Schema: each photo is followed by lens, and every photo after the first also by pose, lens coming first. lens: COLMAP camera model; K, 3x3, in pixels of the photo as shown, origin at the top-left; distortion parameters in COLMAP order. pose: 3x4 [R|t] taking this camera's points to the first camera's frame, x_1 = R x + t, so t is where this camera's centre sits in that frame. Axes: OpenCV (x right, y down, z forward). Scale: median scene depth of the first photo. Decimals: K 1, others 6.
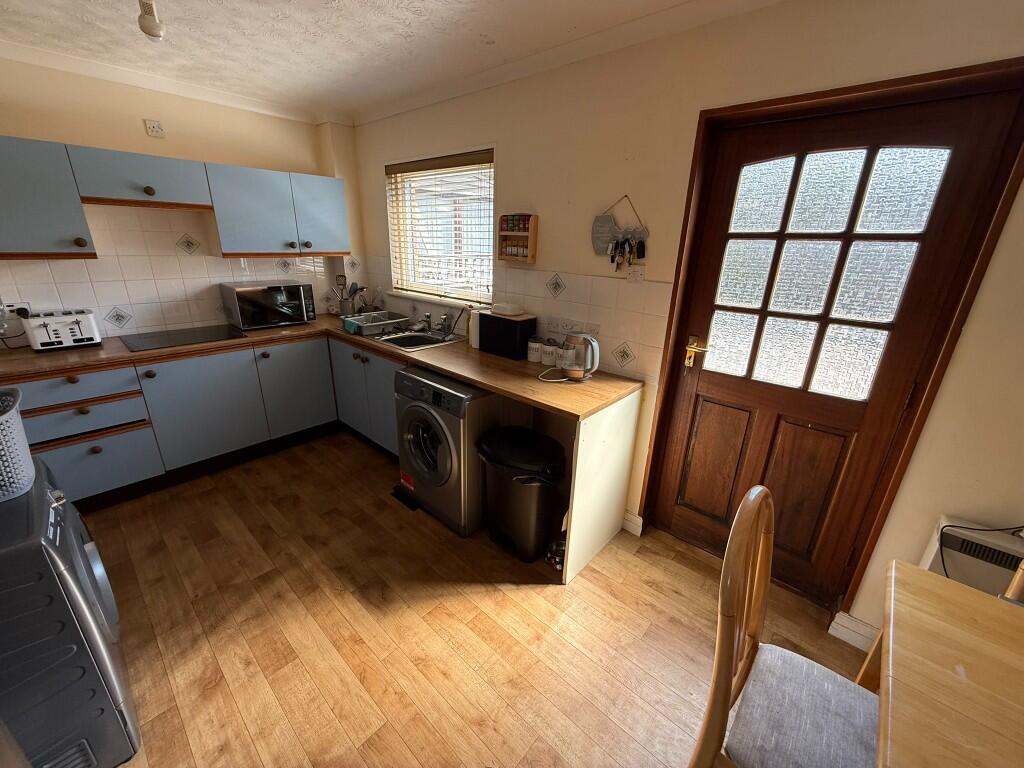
lens RADIAL K [[410.1, 0, 511.2], [0, 410.1, 383.1], [0, 0, 1]] dist [0.002339, 0.000137]
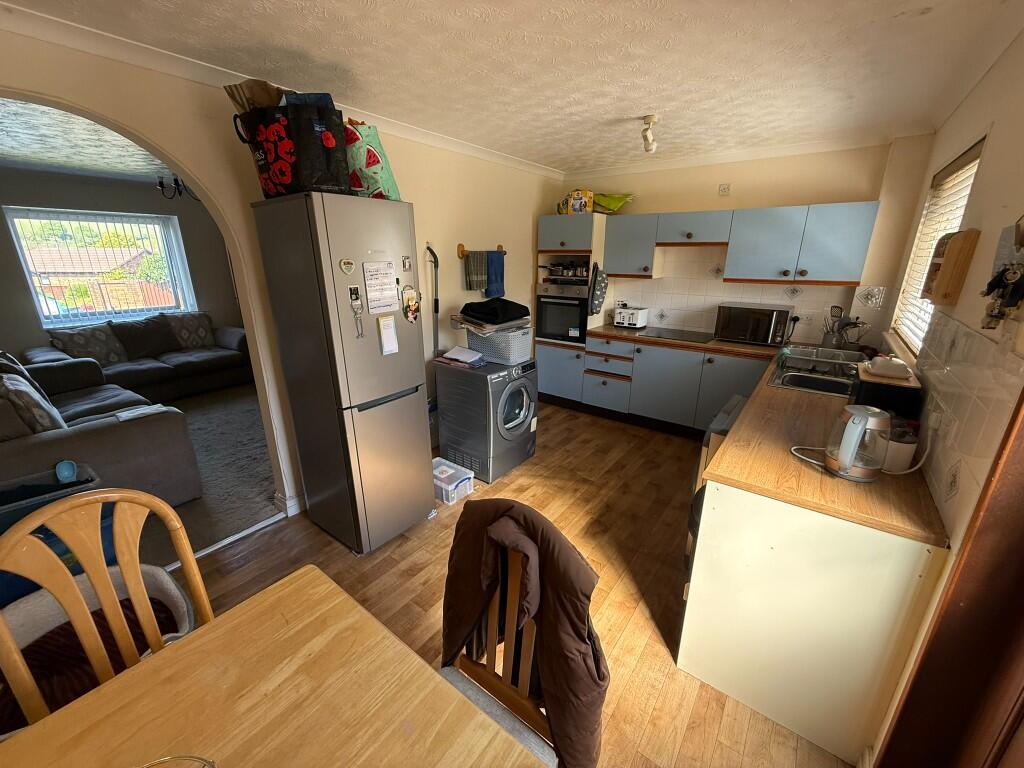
lens RADIAL K [[410.1, 0, 513.0], [0, 410.1, 385.3], [0, 0, 1]] dist [0.002339, 0.000137]
pose [[0.094450, 0.278385, -0.955814, 0.642634], [-0.333194, 0.913575, 0.233158, -0.107978], [0.938116, 0.296450, 0.179043, 0.301721]]
